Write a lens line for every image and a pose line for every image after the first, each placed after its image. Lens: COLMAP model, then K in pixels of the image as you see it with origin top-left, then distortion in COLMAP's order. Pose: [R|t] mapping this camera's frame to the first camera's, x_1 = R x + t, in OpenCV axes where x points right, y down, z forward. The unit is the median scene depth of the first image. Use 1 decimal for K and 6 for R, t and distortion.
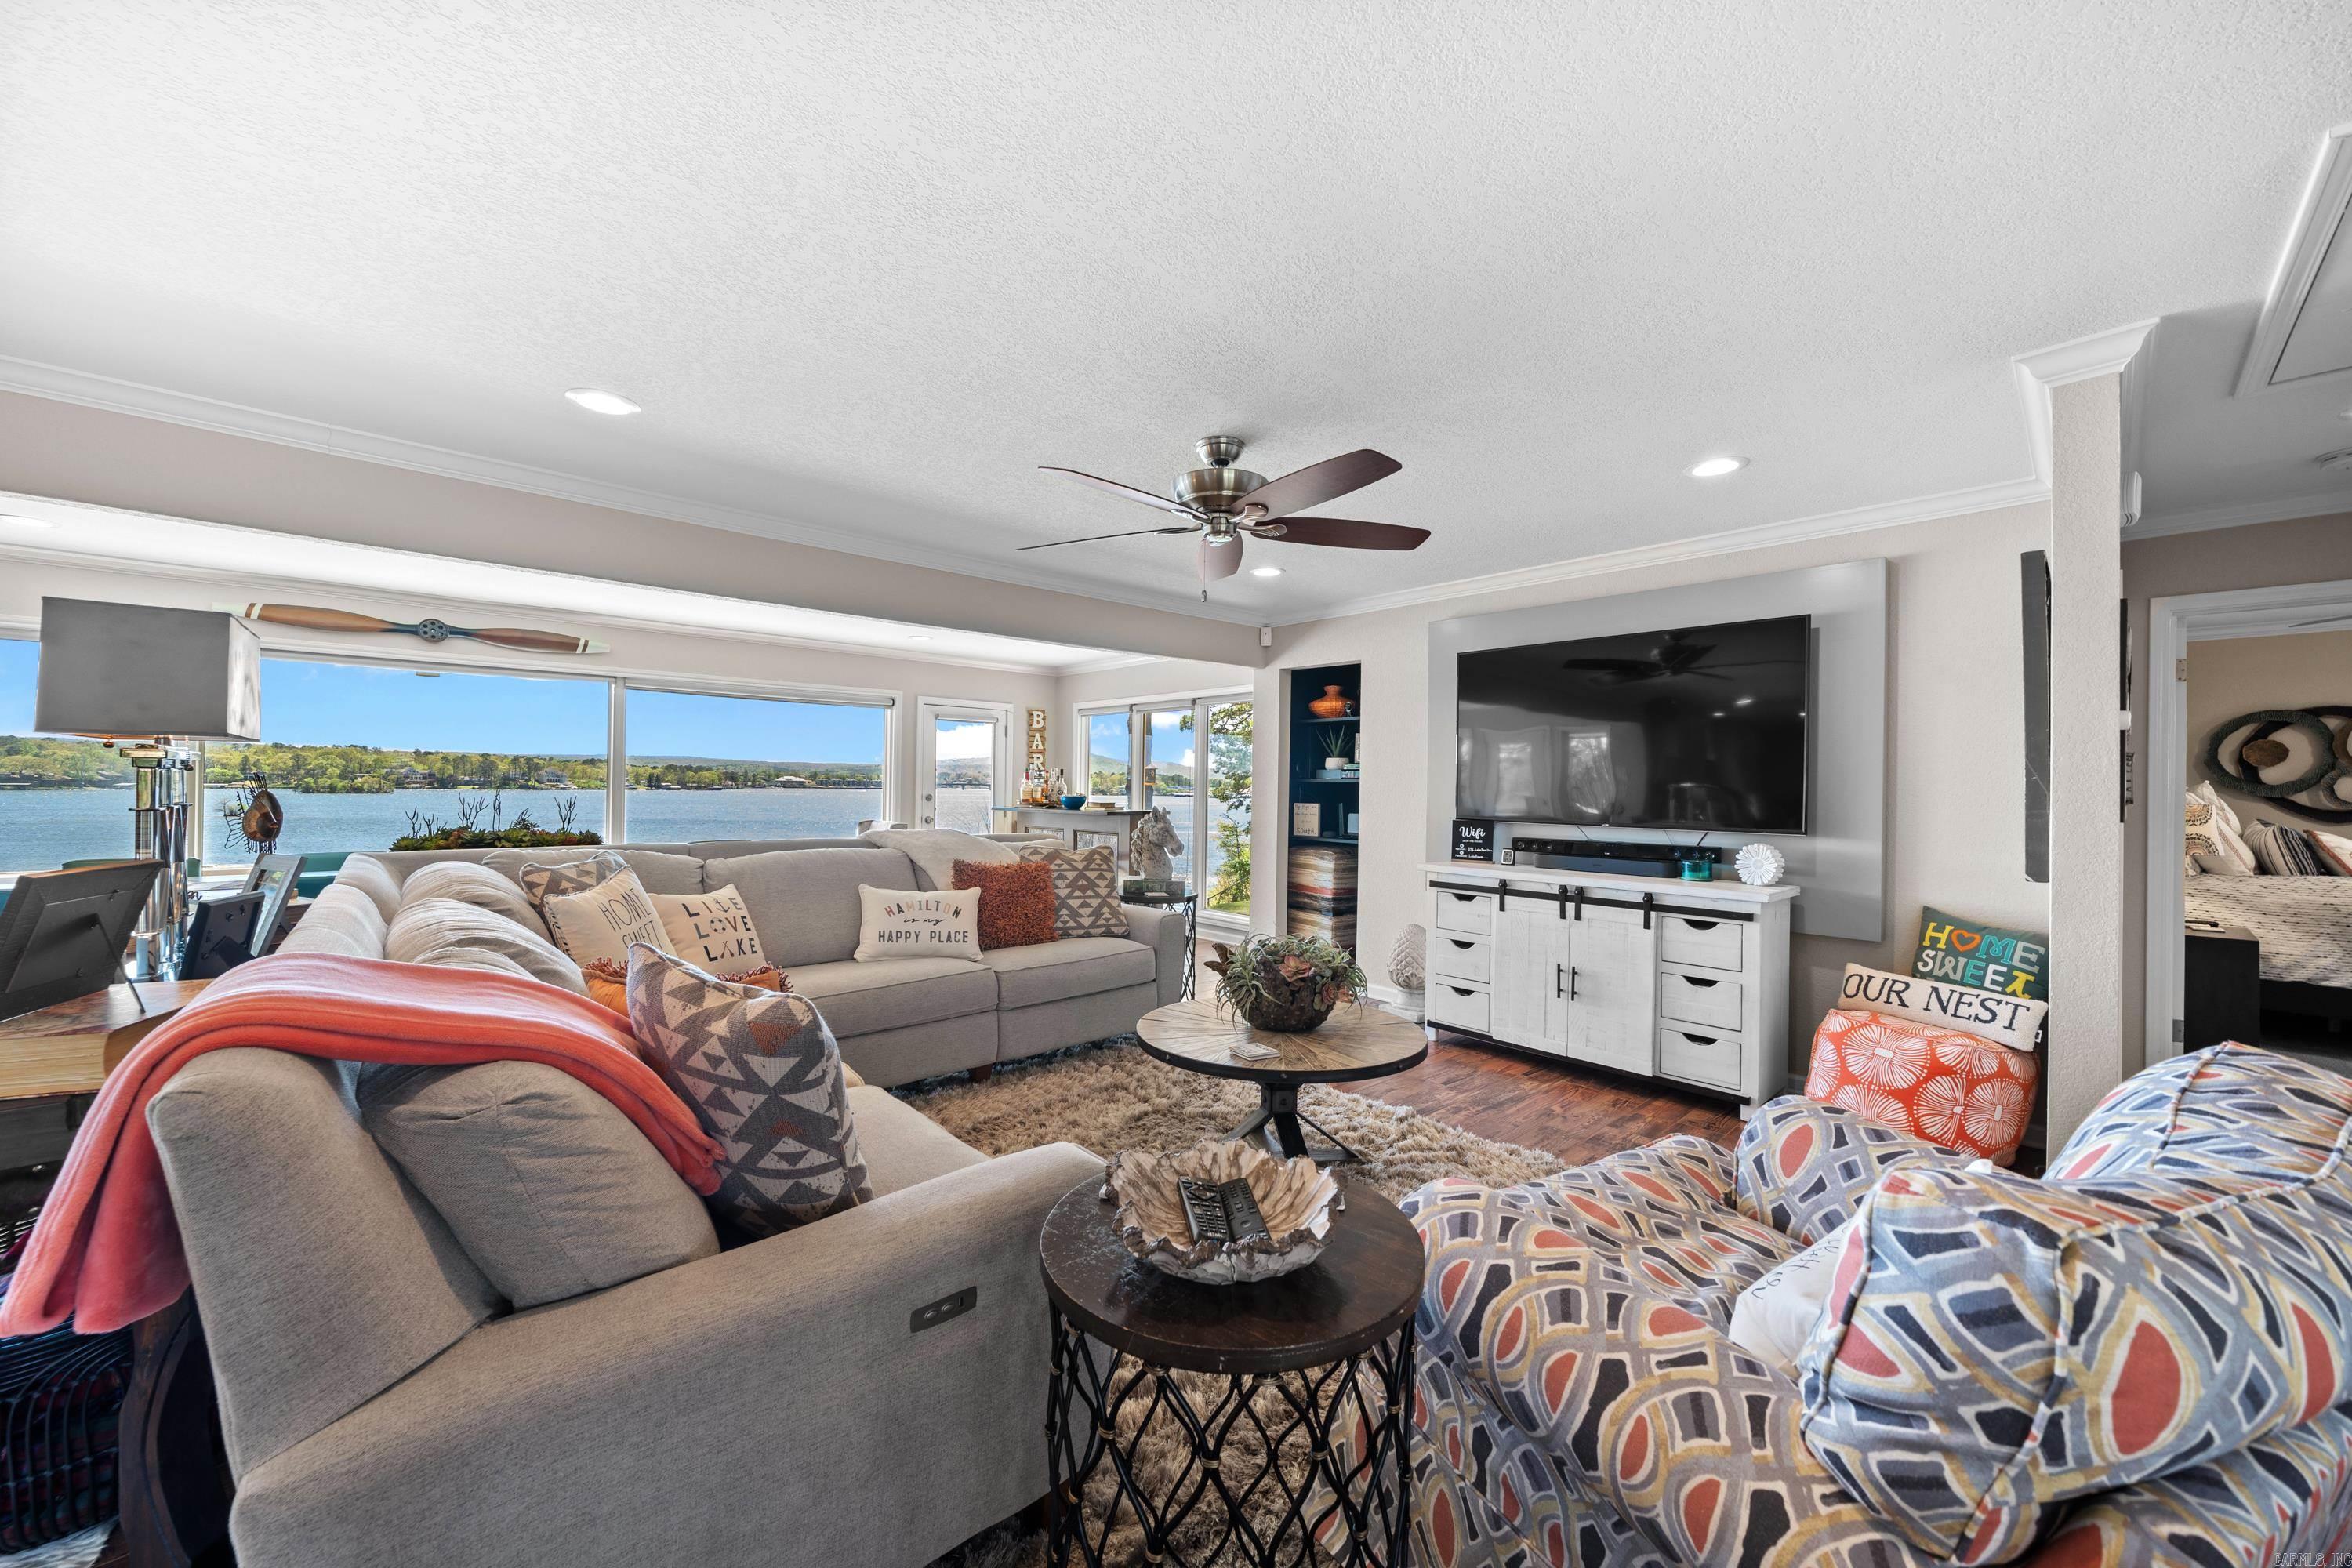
lens RADIAL K [[863.1, 0, 1176.0], [0, 863.1, 784.0], [0, 0, 1]] dist [-0.005151, -0.000030]
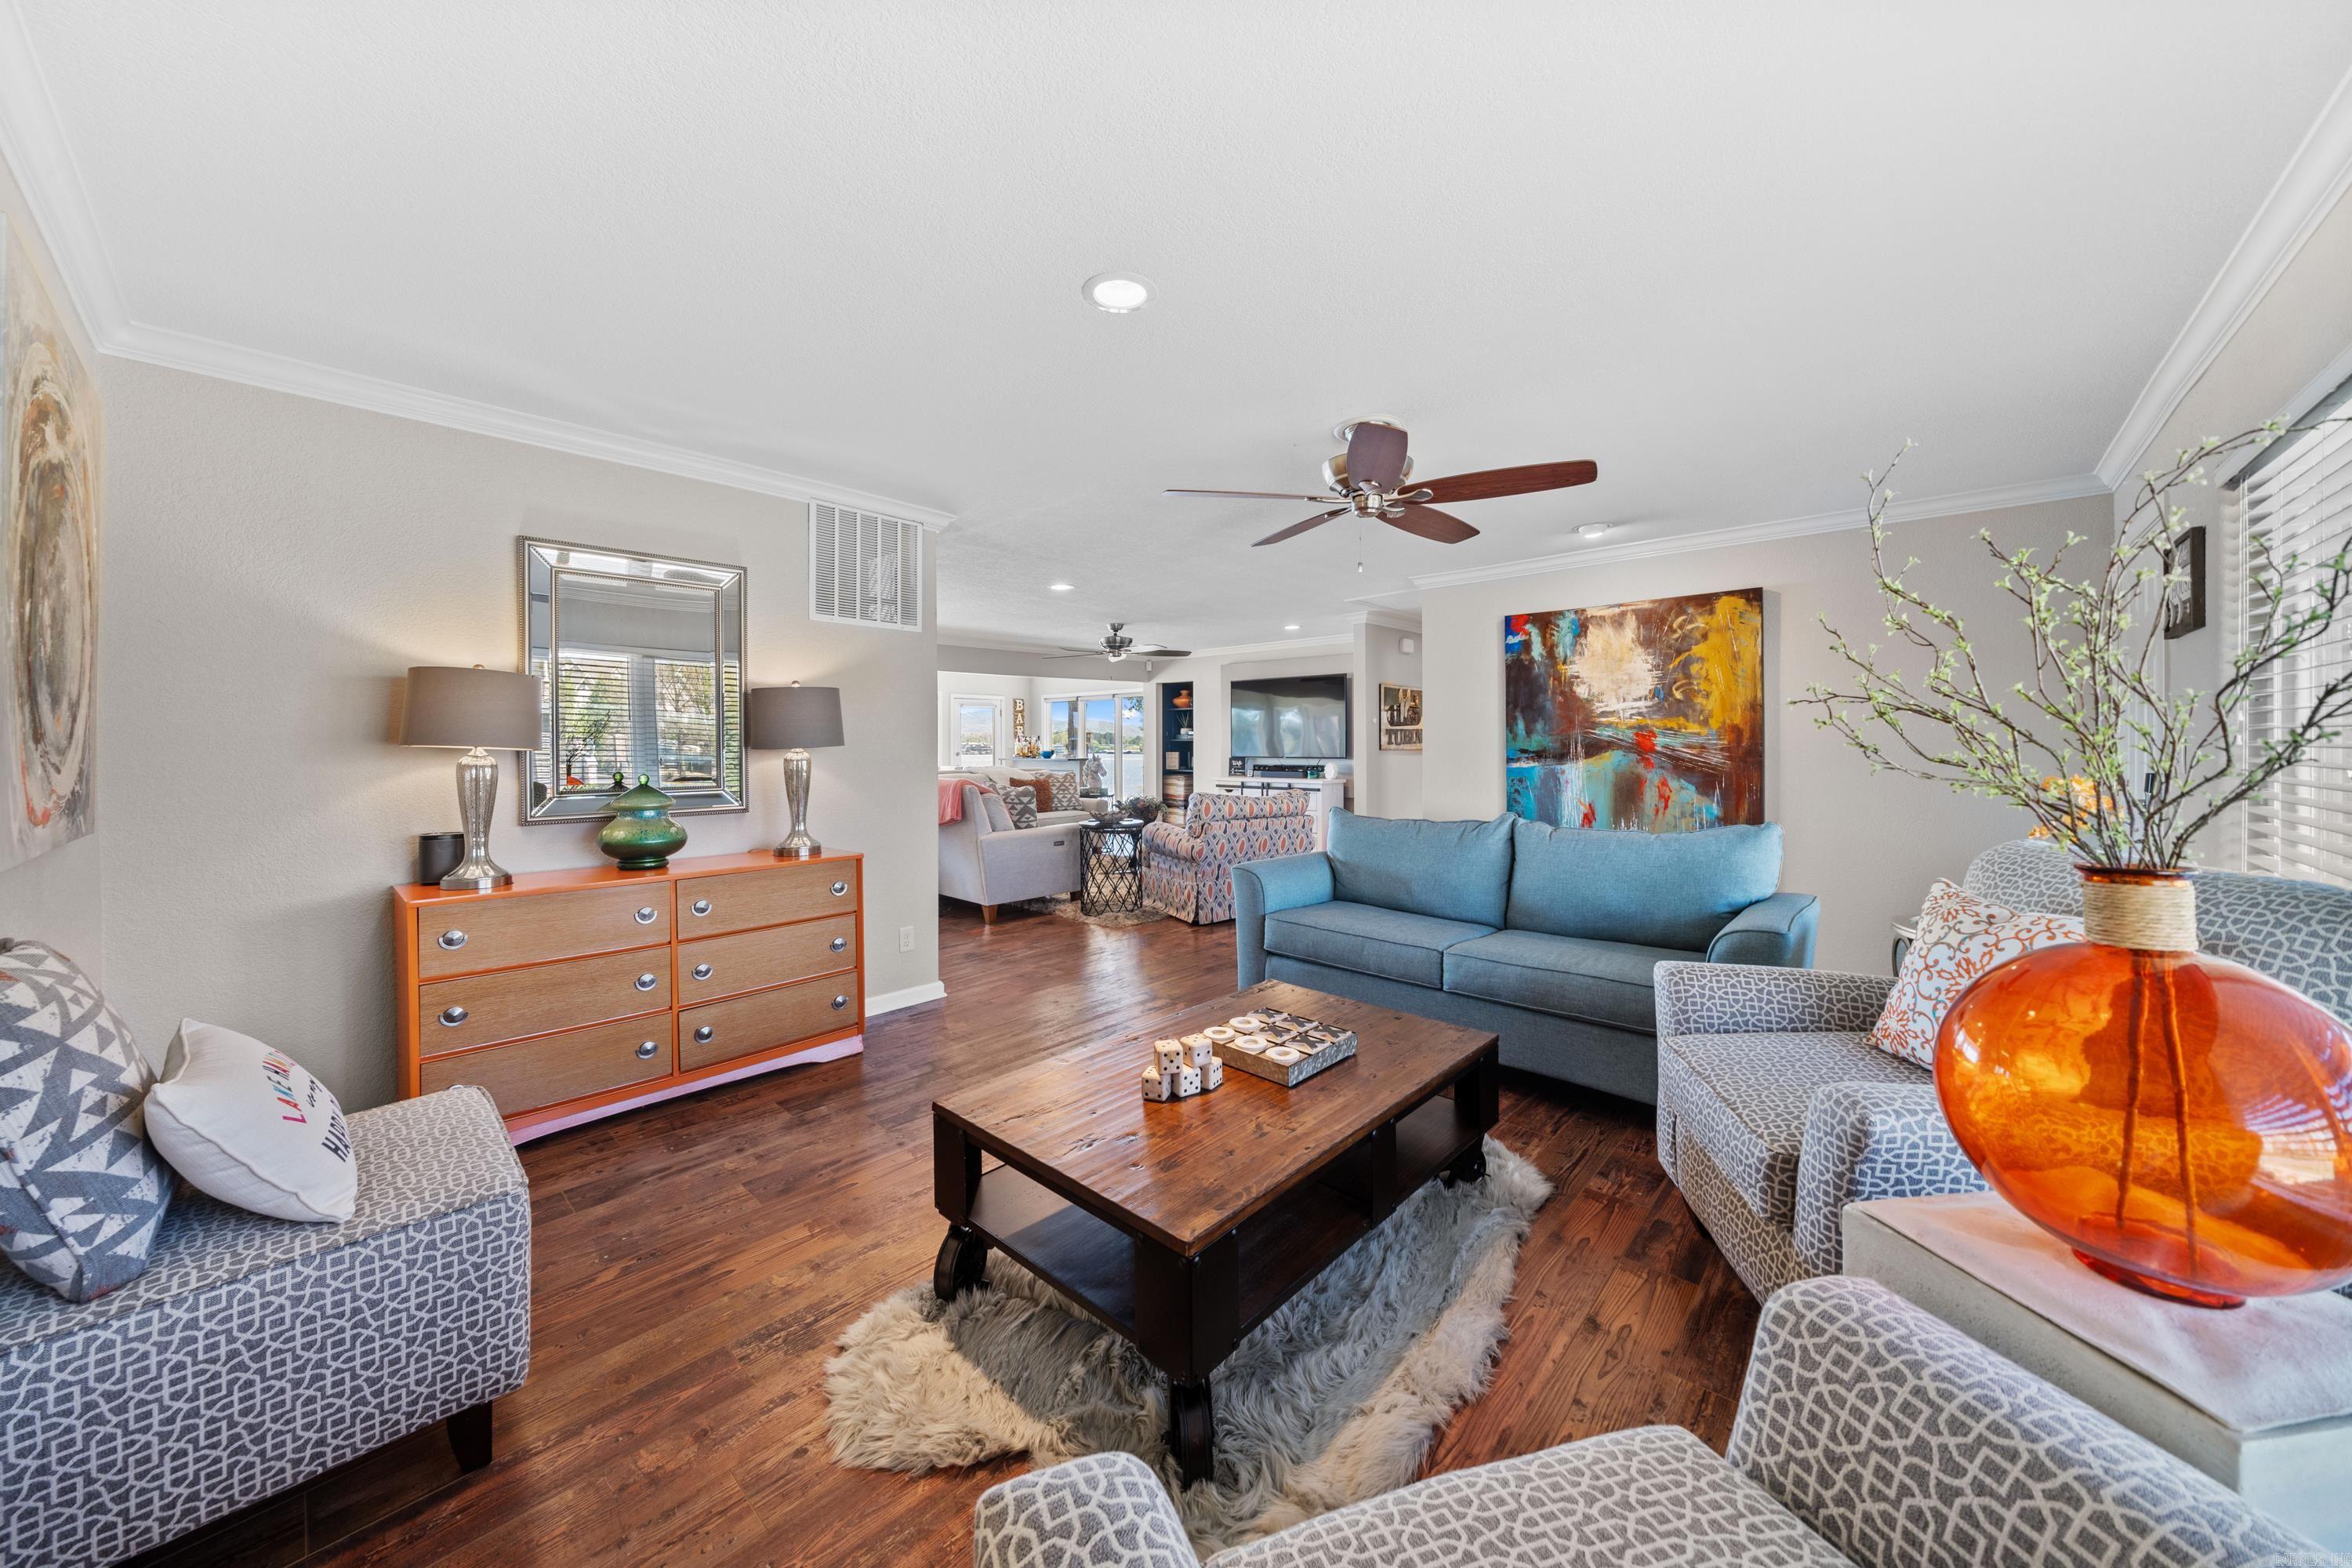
lens RADIAL K [[820.0, 0, 1176.0], [0, 820.0, 784.0], [0, 0, 1]] dist [-0.000096, -0.000003]
pose [[0.996415, -0.021938, 0.081712, 0.012758], [0.017592, 0.998411, 0.053533, -0.005596], [-0.082756, -0.051904, 0.995217, -1.087208]]
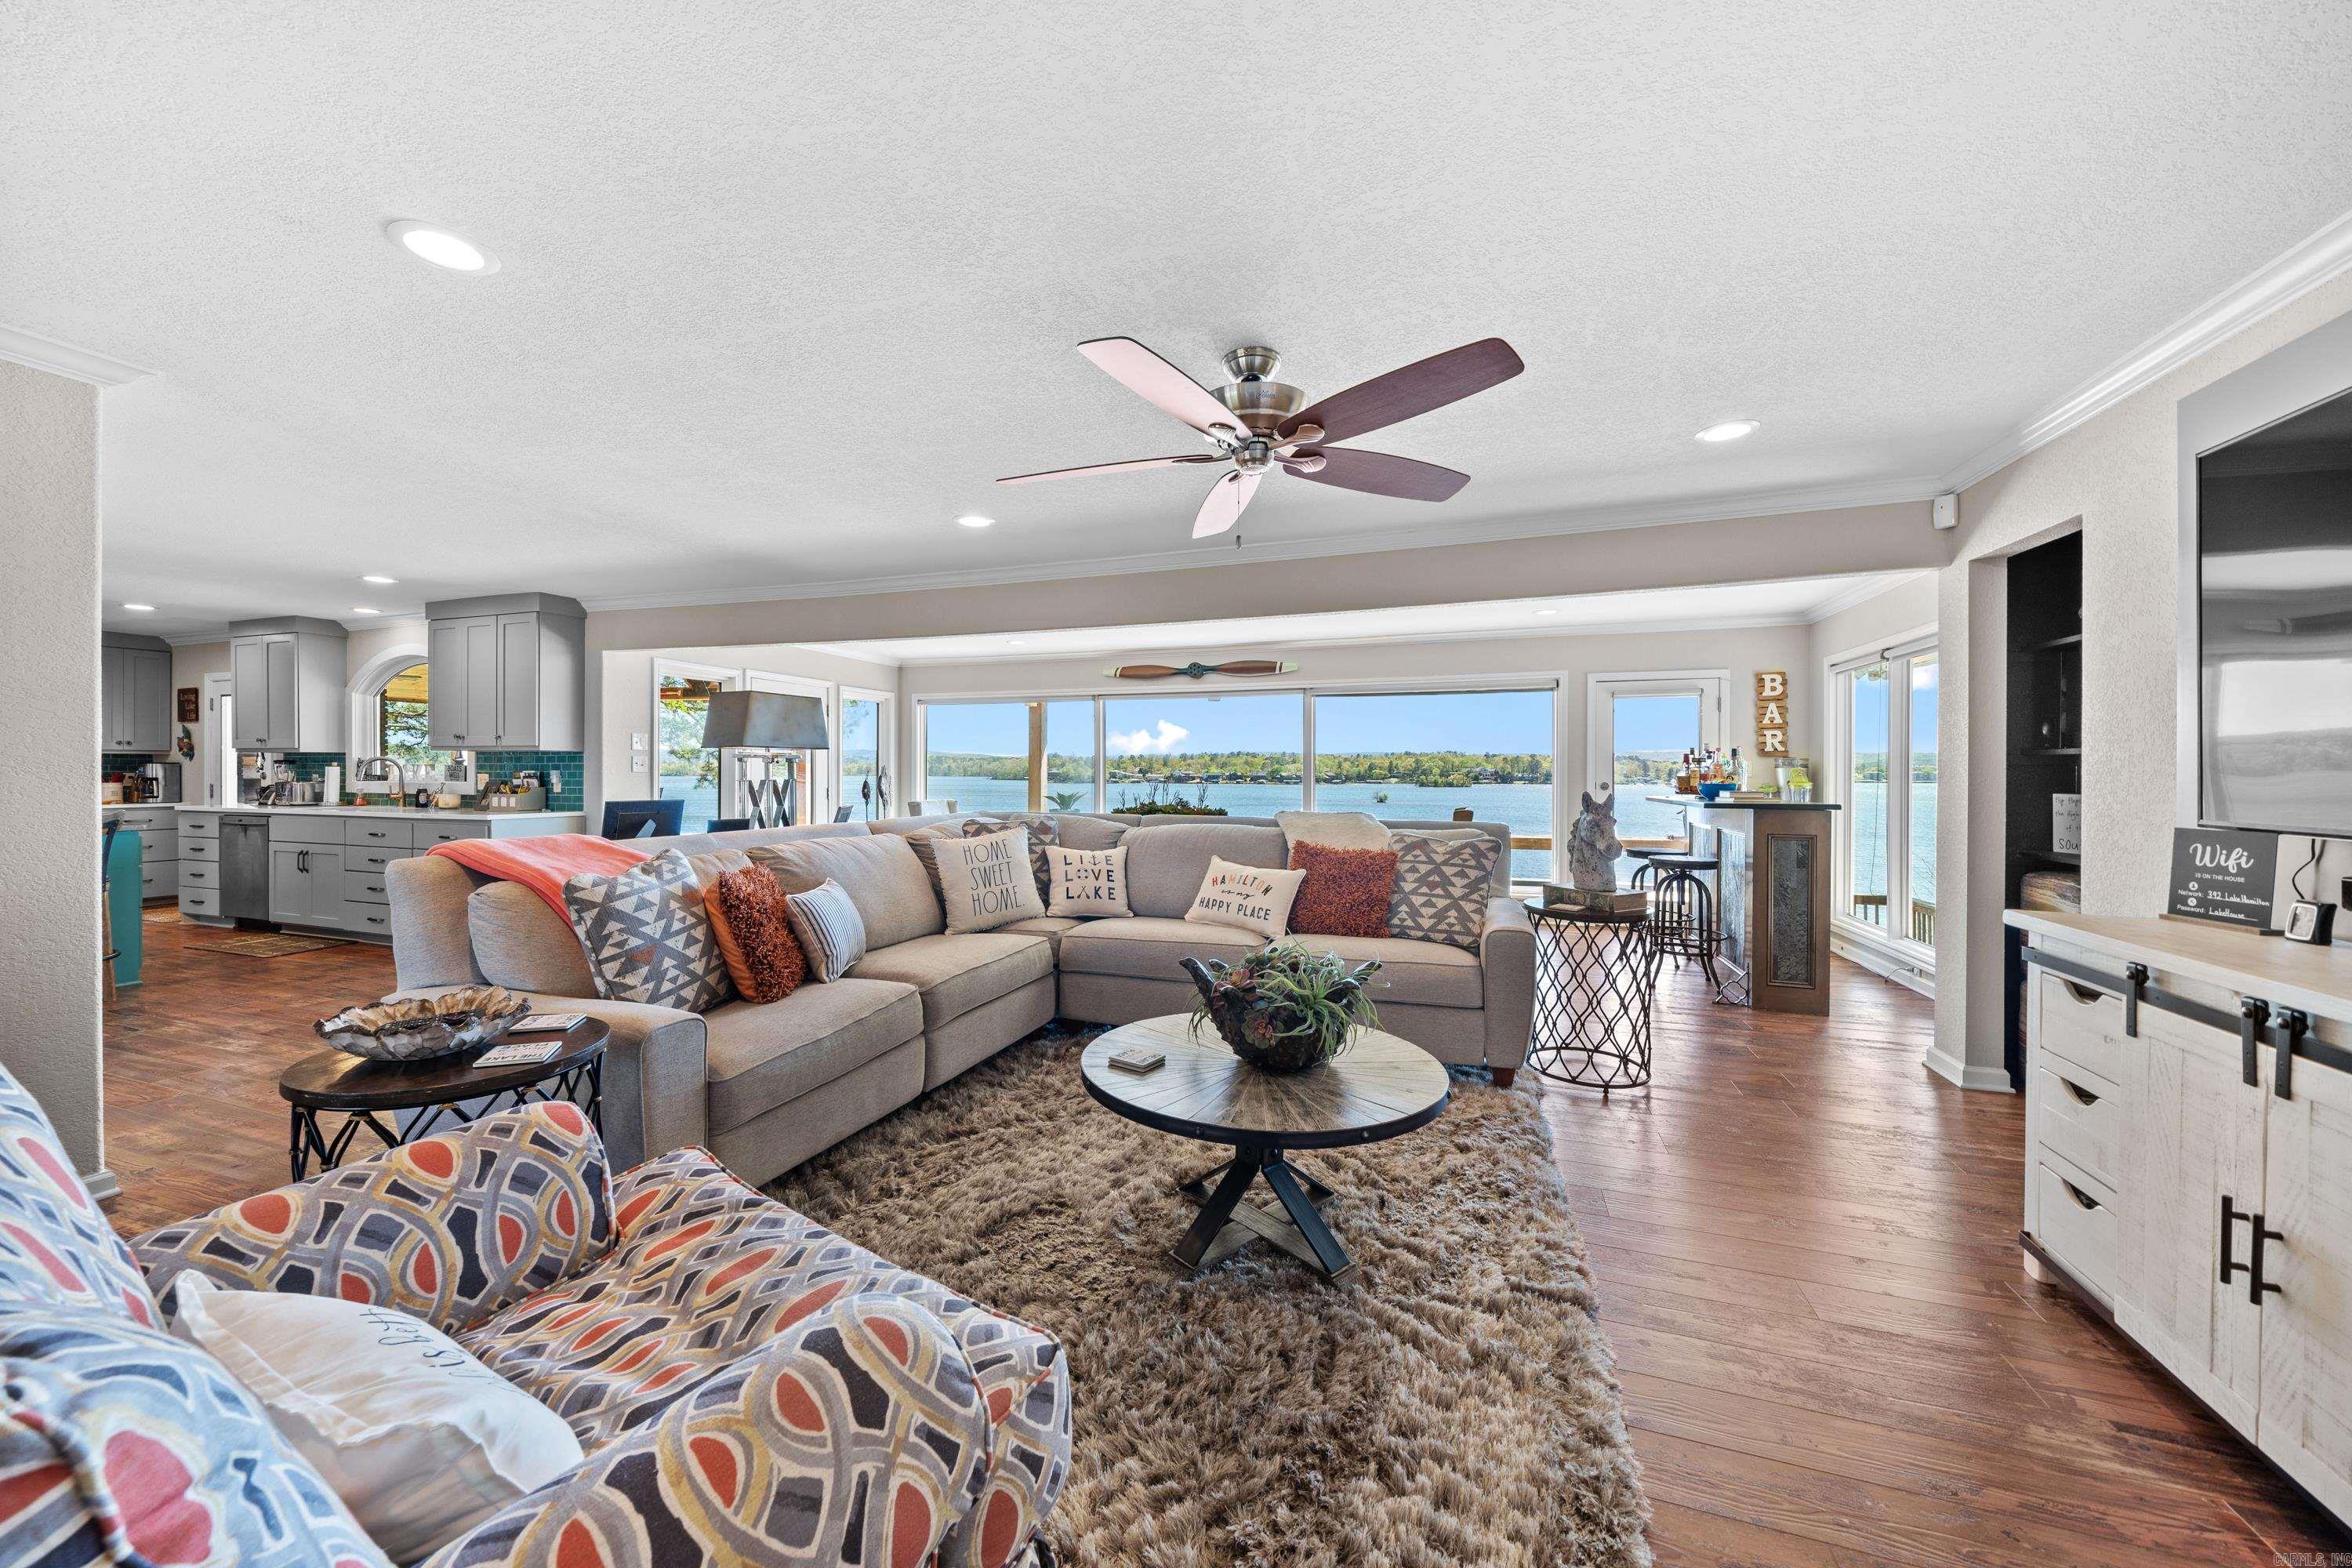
lens RADIAL K [[846.3, 0, 1176.0], [0, 846.3, 784.0], [0, 0, 1]] dist [-0.002898, -0.000130]
pose [[0.475556, -0.001216, -0.879685, 0.465699], [0.007169, 0.999971, 0.002494, 0.014158], [0.879656, -0.007493, 0.475551, 0.334031]]
